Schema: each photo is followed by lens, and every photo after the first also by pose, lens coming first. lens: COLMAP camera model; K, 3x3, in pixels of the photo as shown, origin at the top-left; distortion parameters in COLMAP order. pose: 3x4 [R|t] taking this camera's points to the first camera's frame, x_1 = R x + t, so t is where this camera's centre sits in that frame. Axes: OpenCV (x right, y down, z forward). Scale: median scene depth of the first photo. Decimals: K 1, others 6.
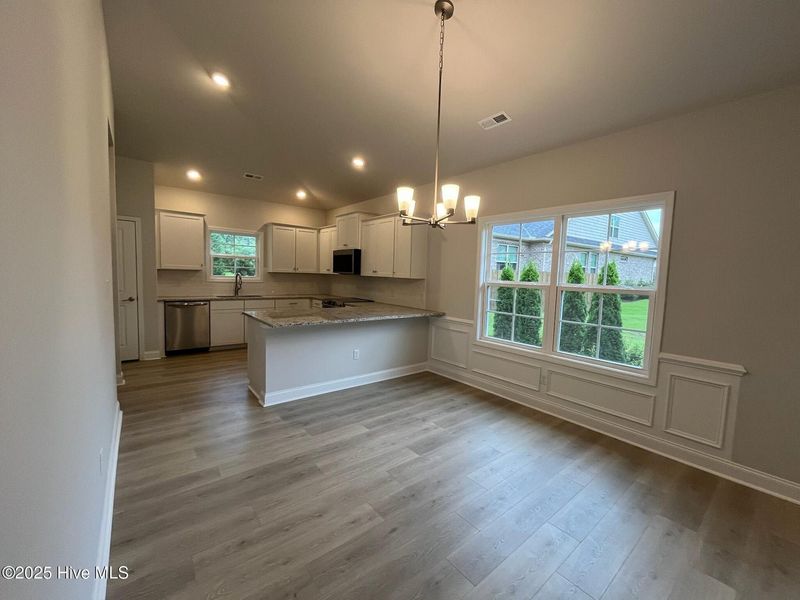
lens RADIAL K [[325.2, 0, 400.0], [0, 325.2, 300.0], [0, 0, 1]] dist [-0.000627, 0.000244]
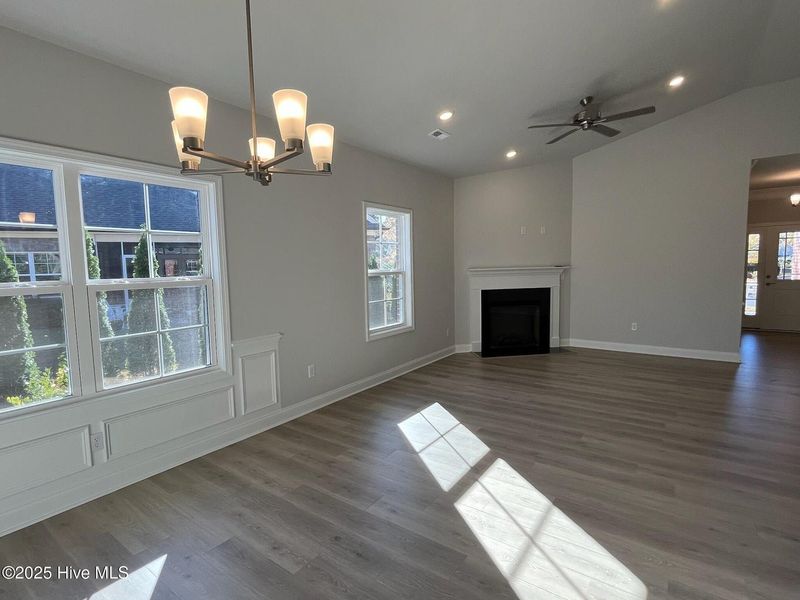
lens RADIAL K [[405.8, 0, 399.0], [0, 405.8, 299.6], [0, 0, 1]] dist [0.001441, -0.000597]
pose [[-0.267655, -0.115651, 0.956549, -0.262164], [0.084121, 0.986175, 0.142771, -0.050813], [-0.959836, 0.118679, -0.254226, 0.419553]]
